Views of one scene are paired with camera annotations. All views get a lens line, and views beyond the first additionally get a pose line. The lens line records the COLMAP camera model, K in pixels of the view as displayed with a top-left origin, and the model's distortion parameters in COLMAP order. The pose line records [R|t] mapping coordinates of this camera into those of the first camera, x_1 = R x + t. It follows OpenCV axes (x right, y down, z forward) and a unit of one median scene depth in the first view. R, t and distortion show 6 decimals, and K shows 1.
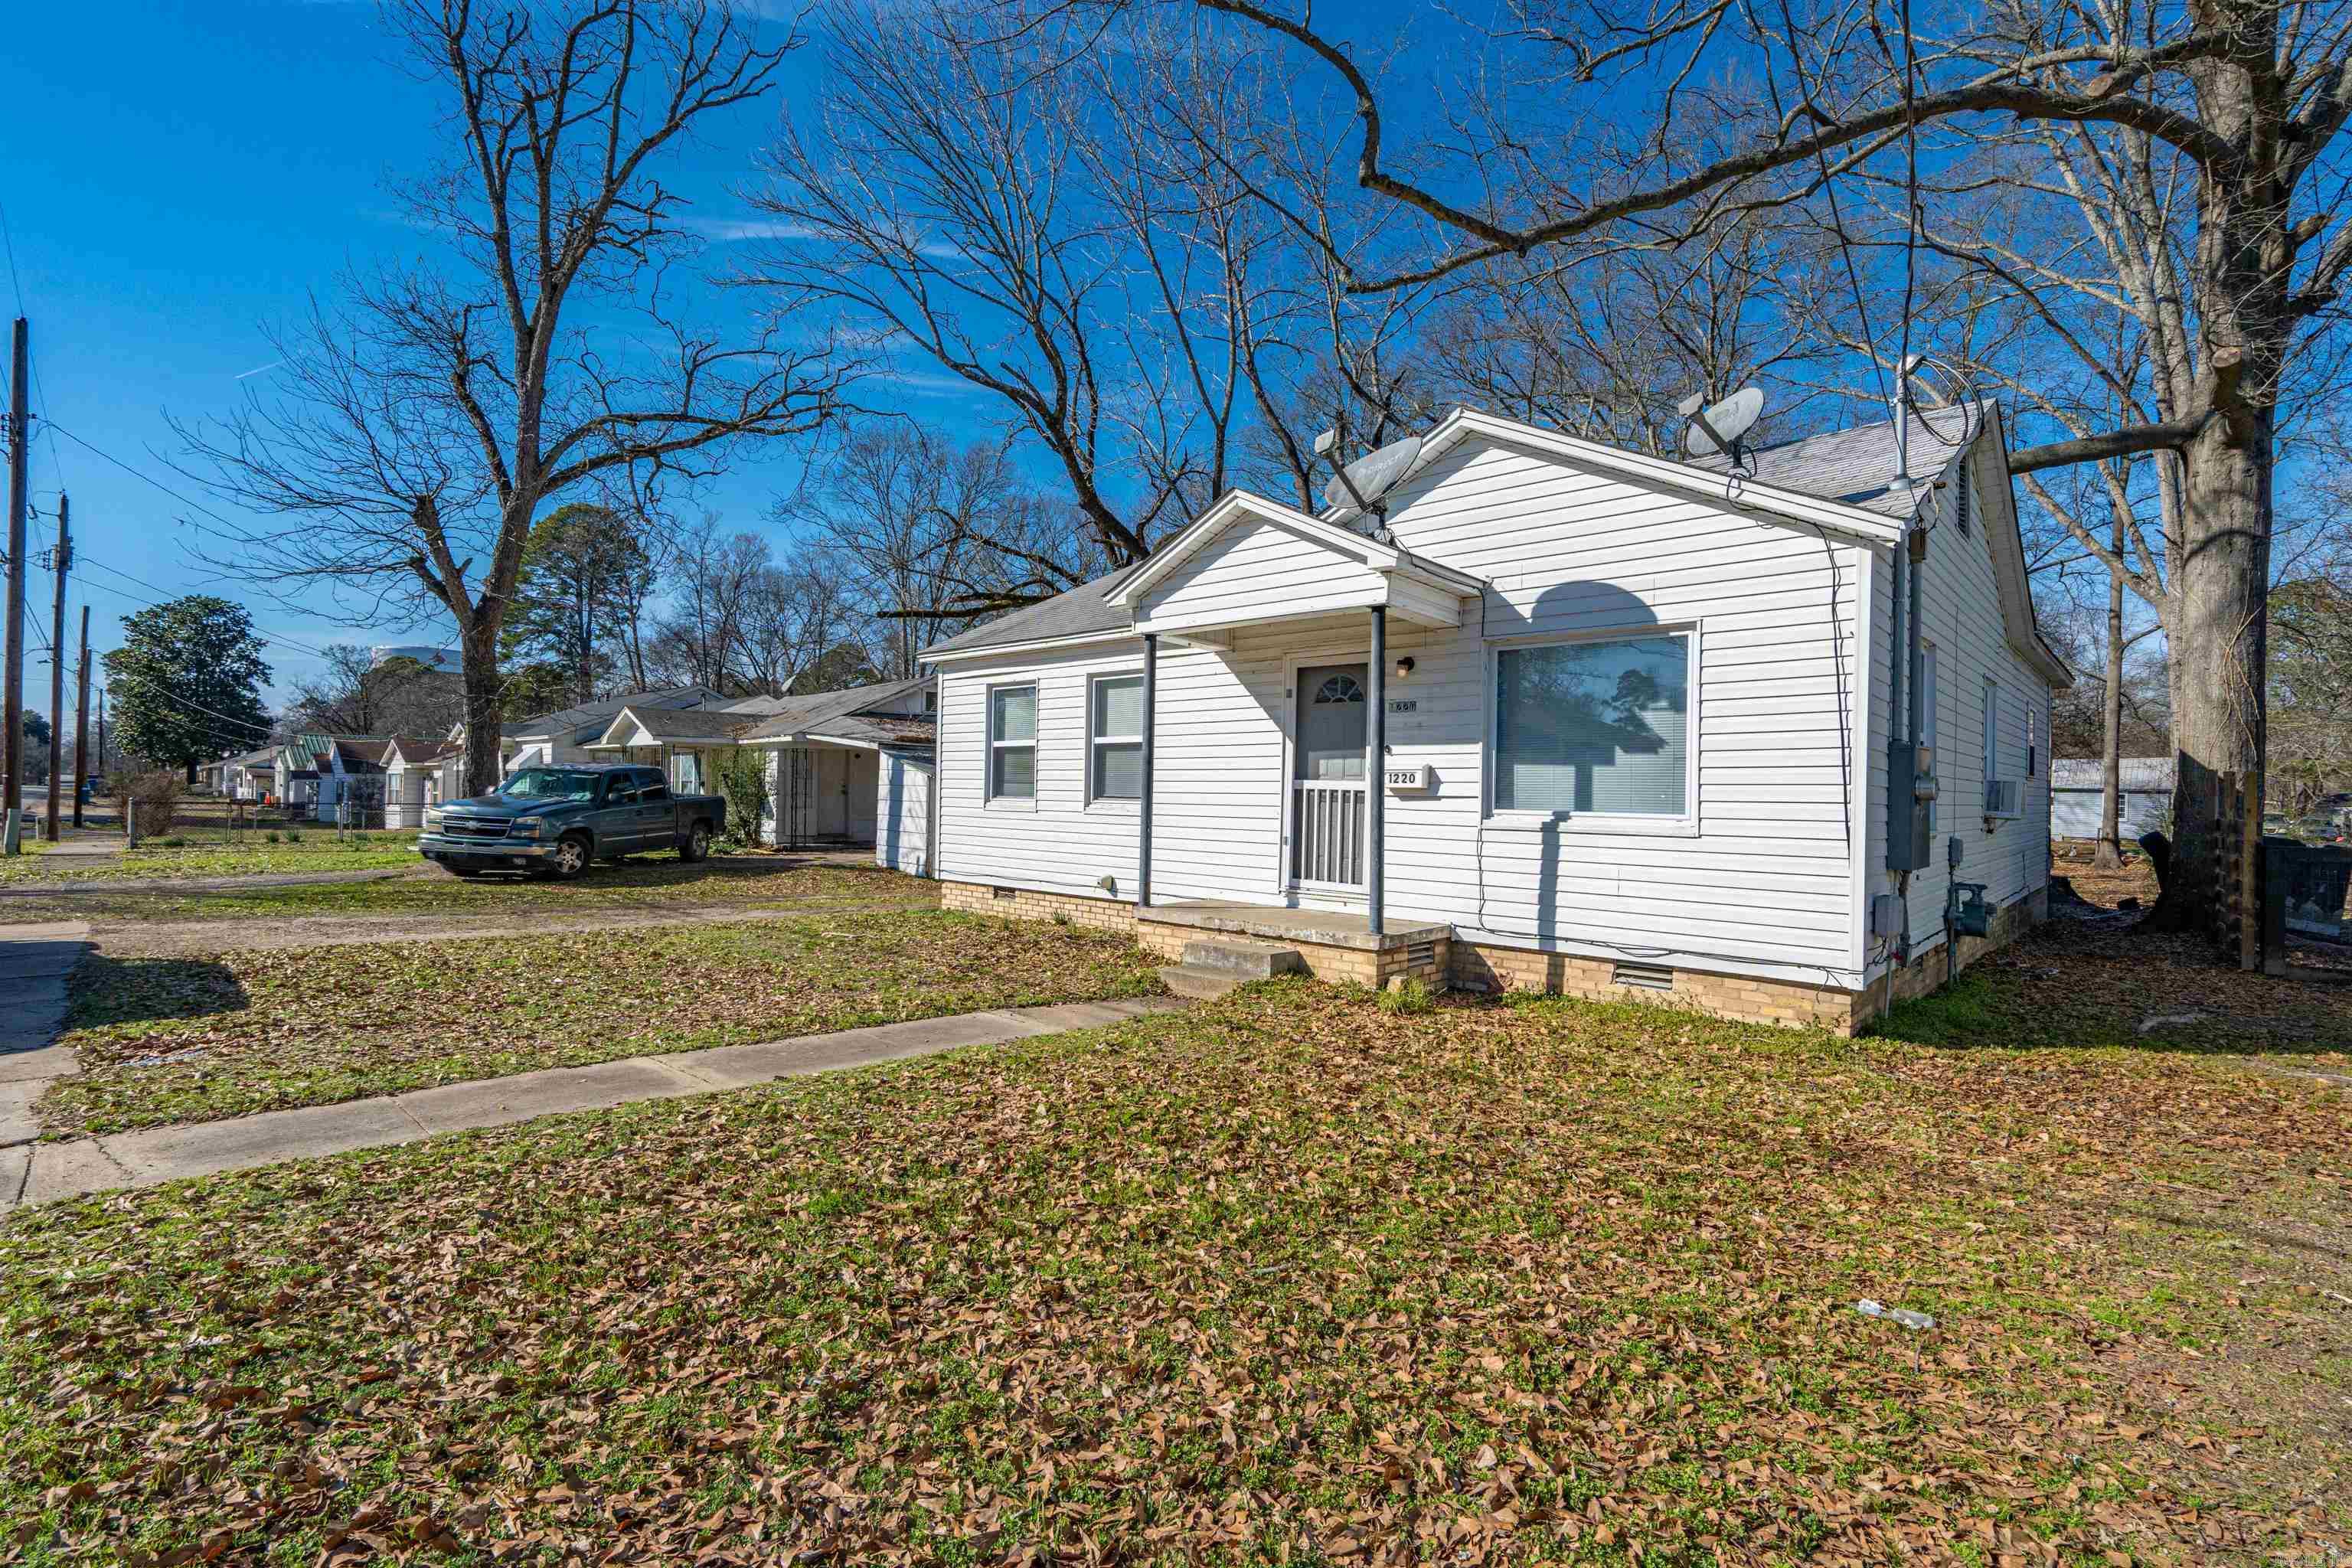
lens RADIAL K [[1091.7, 0, 1176.0], [0, 1091.7, 784.0], [0, 0, 1]] dist [0.001680, 0.003650]
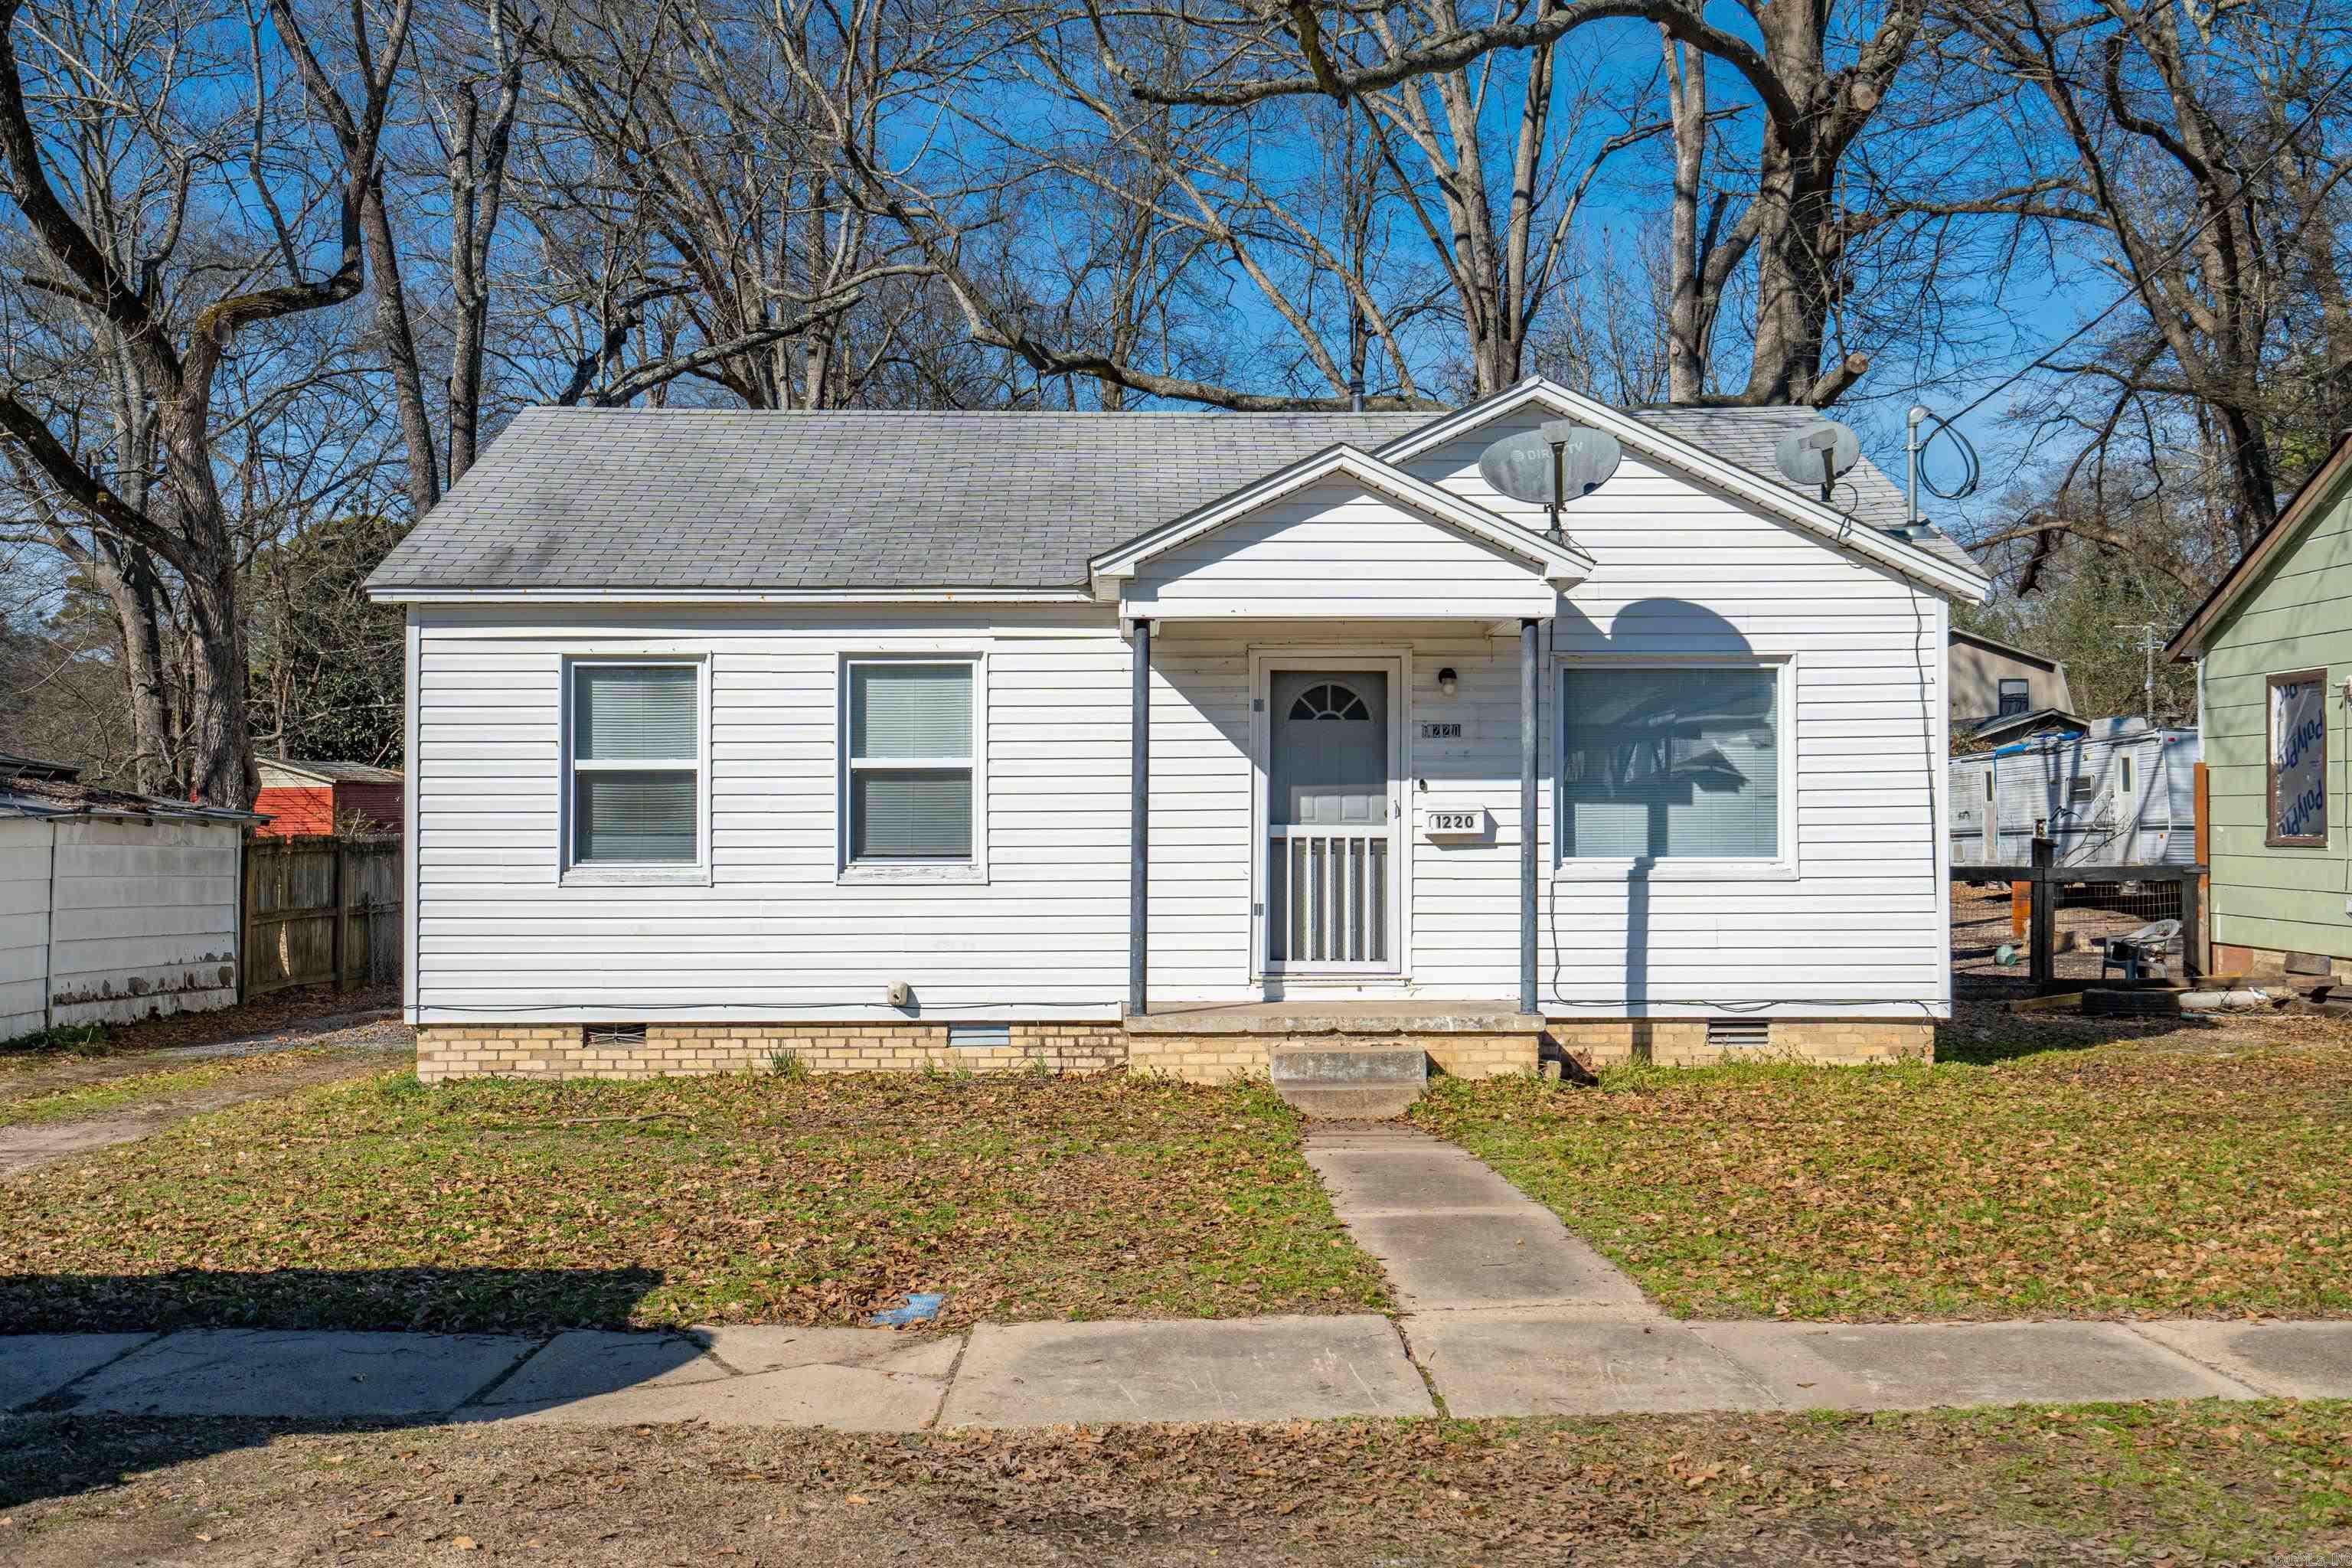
lens RADIAL K [[2423.2, 0, 1176.0], [0, 2423.2, 784.0], [0, 0, 1]] dist [0.011822, 0.007700]
pose [[0.707237, -0.011667, 0.706880, -1.297314], [0.010511, 0.999927, 0.005986, -0.049816], [-0.706898, 0.003197, 0.707308, -0.112111]]
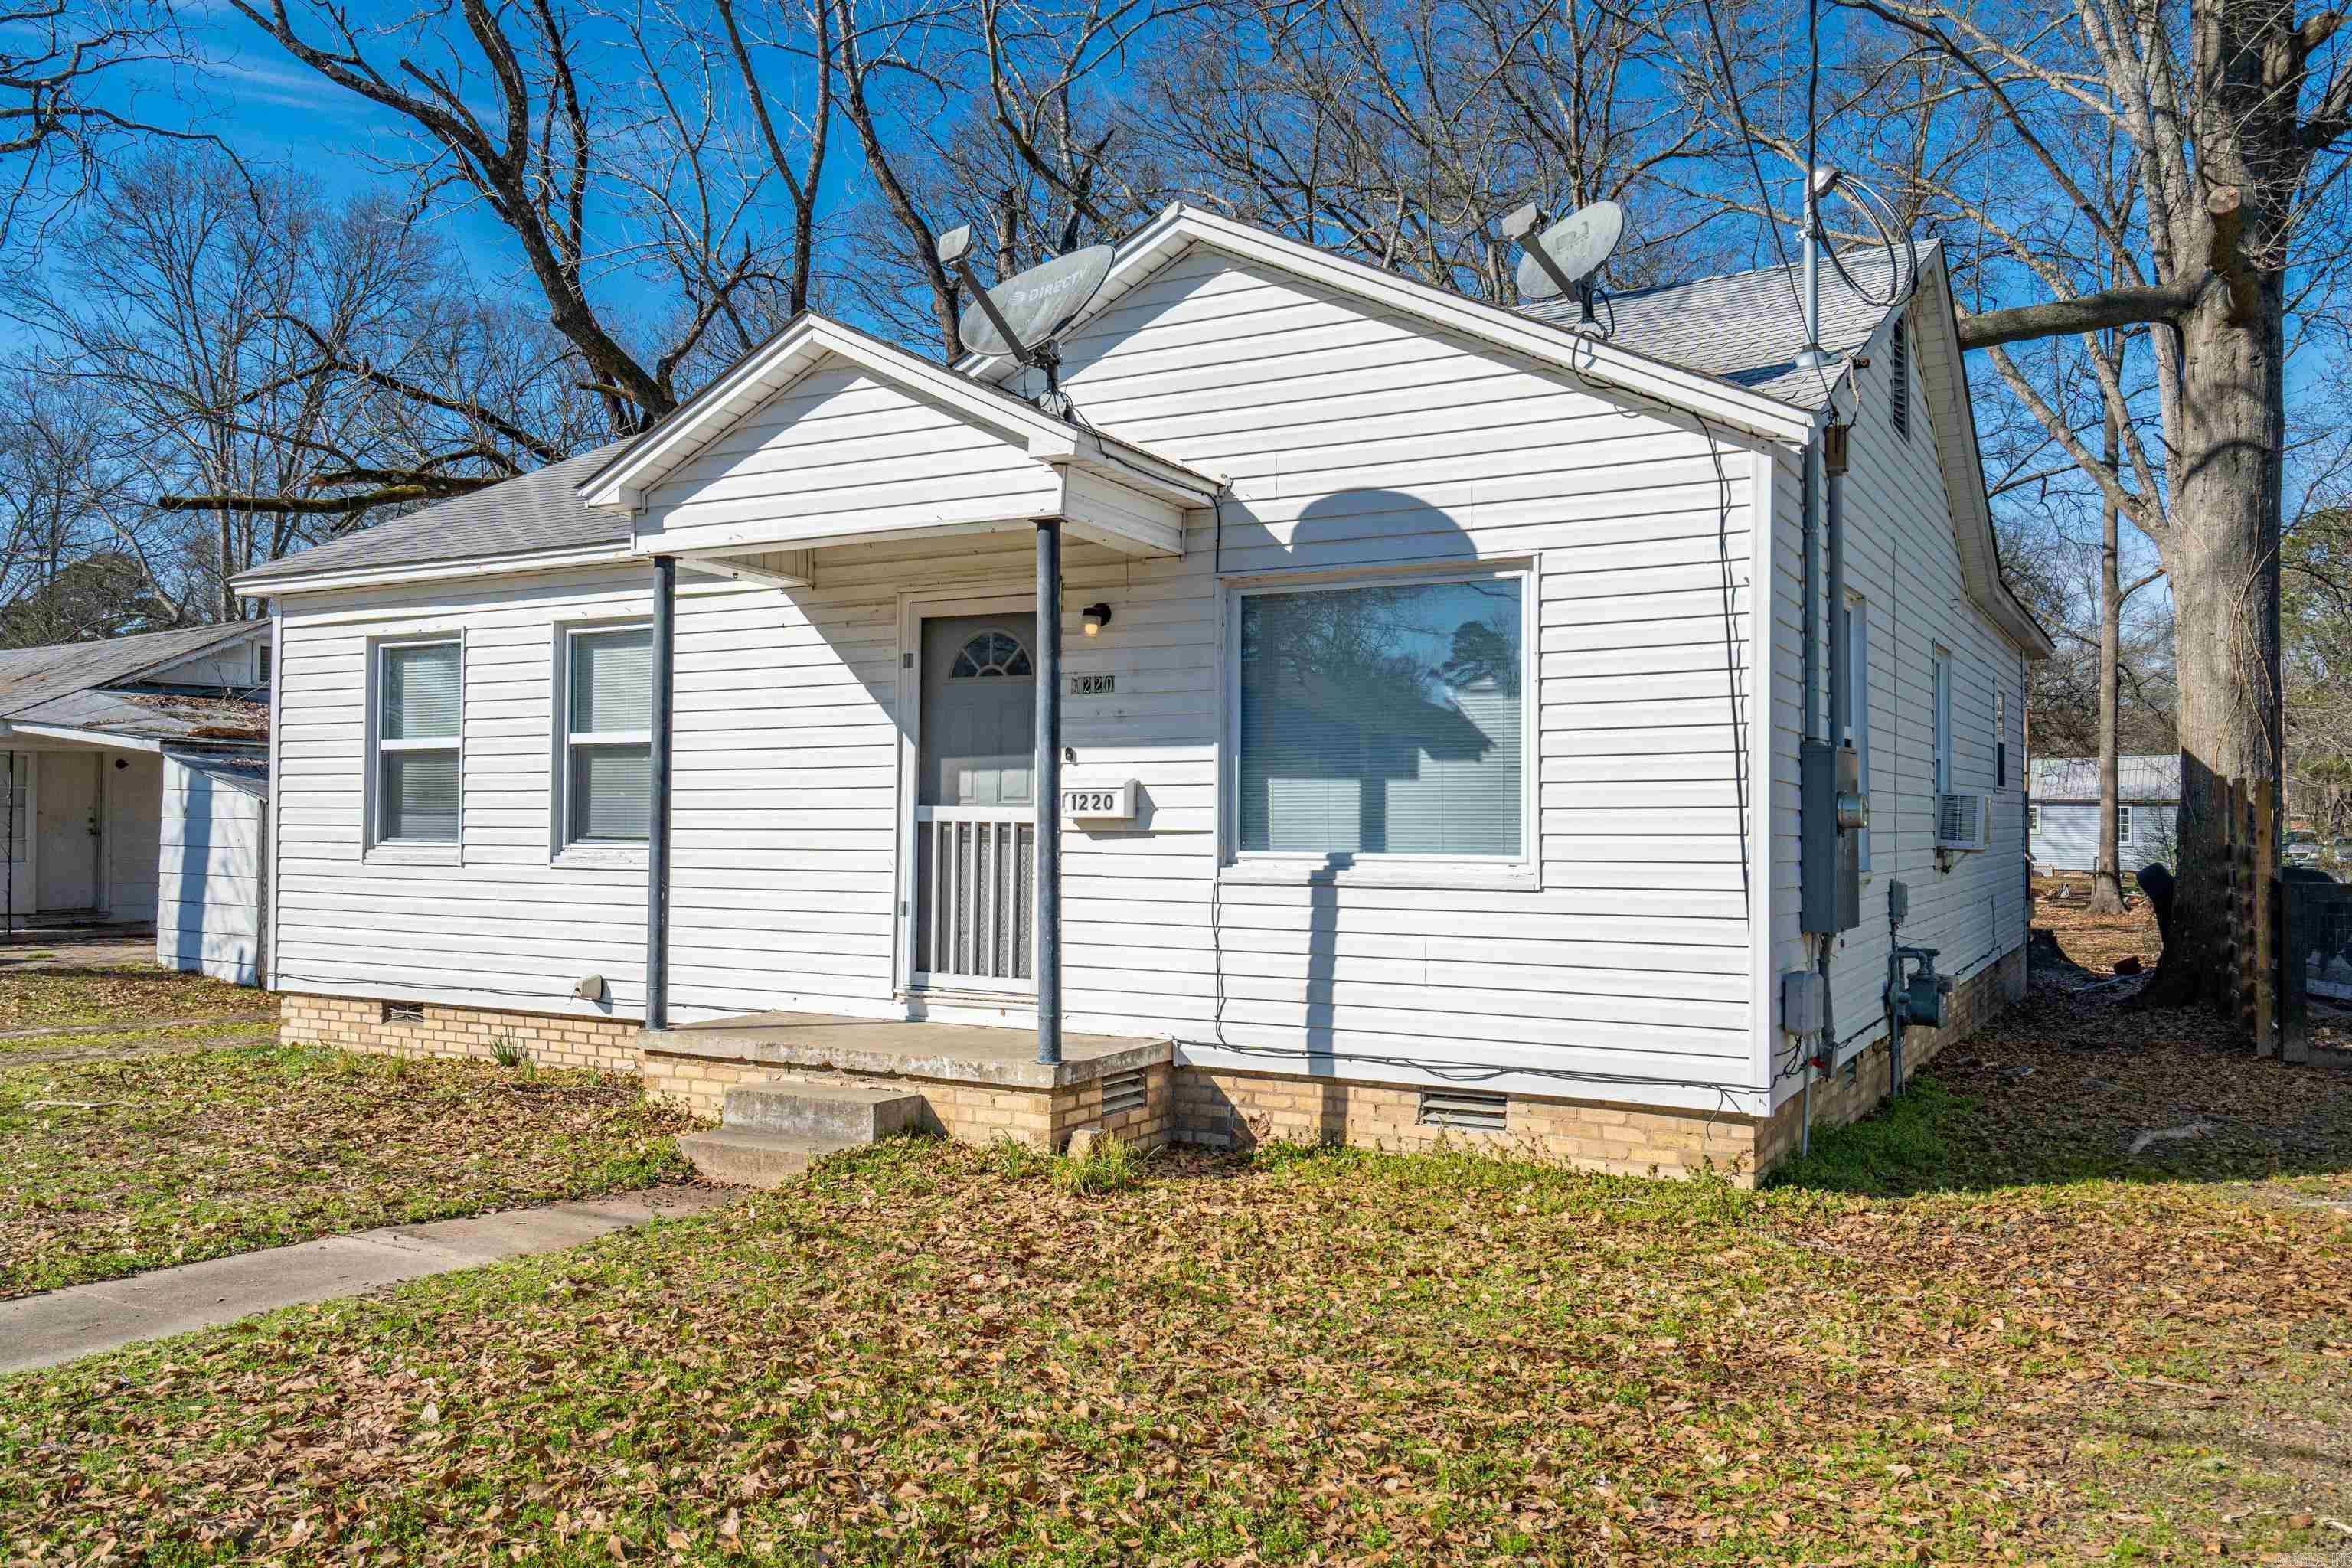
lens RADIAL K [[1821.8, 0, 1176.0], [0, 1821.8, 784.0], [0, 0, 1]] dist [0.009831, 0.008961]
pose [[0.972895, -0.007716, 0.231120, 0.019393], [0.010257, 0.999899, -0.009794, -0.005367], [-0.231021, 0.011899, 0.972876, 0.002043]]
